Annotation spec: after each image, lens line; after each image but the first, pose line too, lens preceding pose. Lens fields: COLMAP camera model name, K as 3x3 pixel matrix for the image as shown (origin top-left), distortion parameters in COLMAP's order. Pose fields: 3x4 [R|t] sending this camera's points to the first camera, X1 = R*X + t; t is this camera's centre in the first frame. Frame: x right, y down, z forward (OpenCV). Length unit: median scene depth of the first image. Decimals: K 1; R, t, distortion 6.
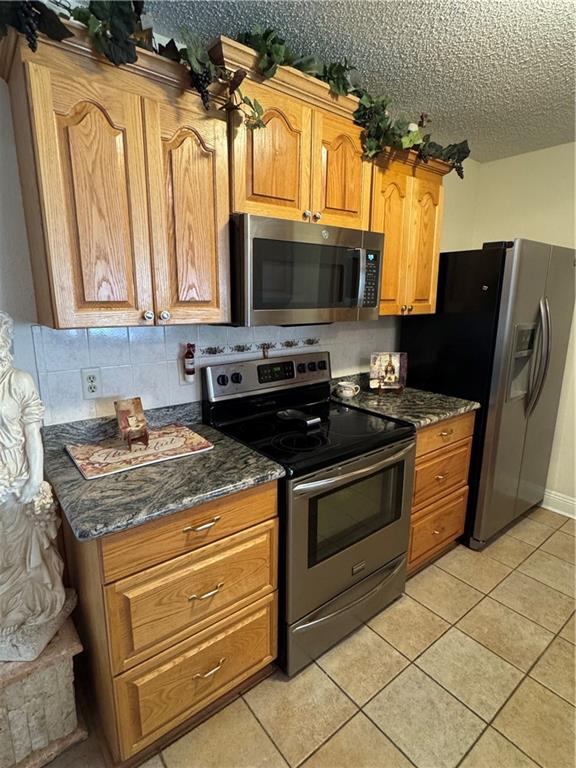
lens RADIAL K [[404.8, 0, 287.1], [0, 404.8, 384.2], [0, 0, 1]] dist [-0.004123, 0.001592]
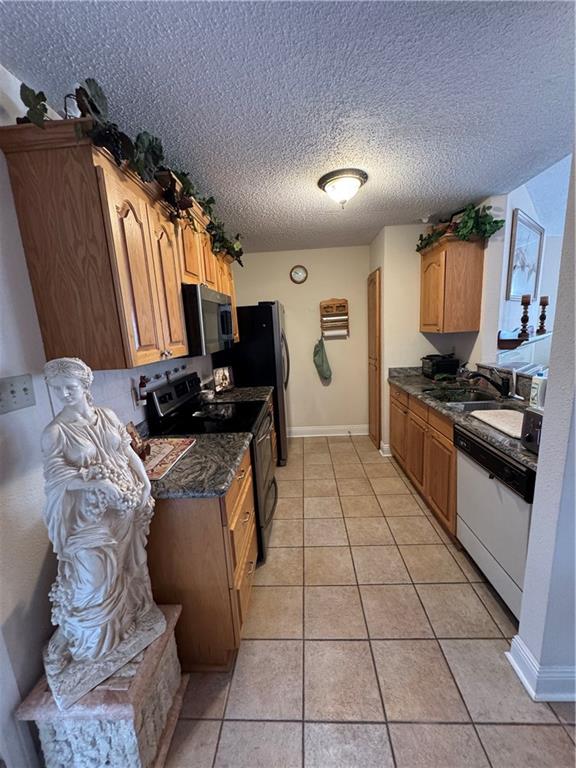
lens RADIAL K [[306.2, 0, 288.5], [0, 306.2, 386.5], [0, 0, 1]] dist [-0.003468, 0.000192]
pose [[0.651826, -0.188267, 0.734628, -0.767192], [0.223280, 0.973401, 0.051346, -0.013888], [-0.724755, 0.130559, 0.676524, -0.014791]]
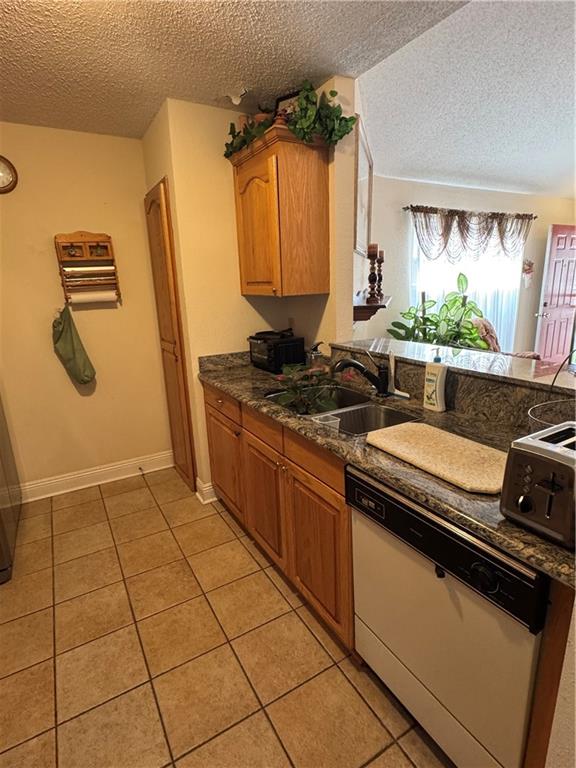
lens RADIAL K [[404.8, 0, 284.4], [0, 404.8, 385.7], [0, 0, 1]] dist [-0.004123, 0.001592]
pose [[0.145515, -0.260689, 0.954393, -0.257911], [0.249615, 0.943127, 0.219553, -0.039209], [-0.957349, 0.206283, 0.202311, 0.269721]]
